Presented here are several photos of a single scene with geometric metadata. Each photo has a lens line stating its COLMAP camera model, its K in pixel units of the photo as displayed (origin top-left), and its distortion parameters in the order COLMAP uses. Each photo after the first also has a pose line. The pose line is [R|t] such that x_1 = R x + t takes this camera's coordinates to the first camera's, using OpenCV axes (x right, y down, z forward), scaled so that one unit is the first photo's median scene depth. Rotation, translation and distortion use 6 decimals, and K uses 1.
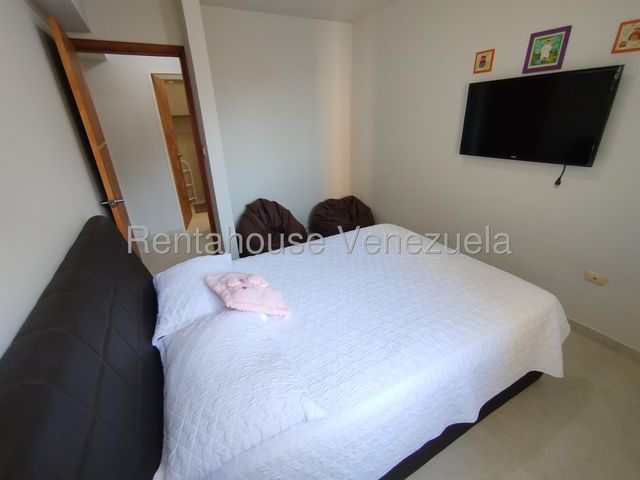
lens RADIAL K [[295.5, 0, 315.2], [0, 295.5, 241.4], [0, 0, 1]] dist [-0.030846, 0.019086]
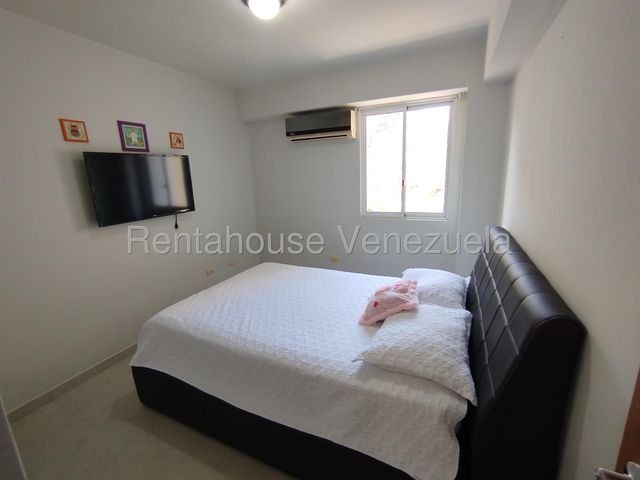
lens RADIAL K [[295.5, 0, 315.2], [0, 295.5, 241.4], [0, 0, 1]] dist [-0.030846, 0.019086]
pose [[-0.582917, -0.130107, 0.802047, -0.733277], [0.370267, 0.836116, 0.404738, -0.471656], [-0.723264, 0.532900, -0.439212, 1.178756]]
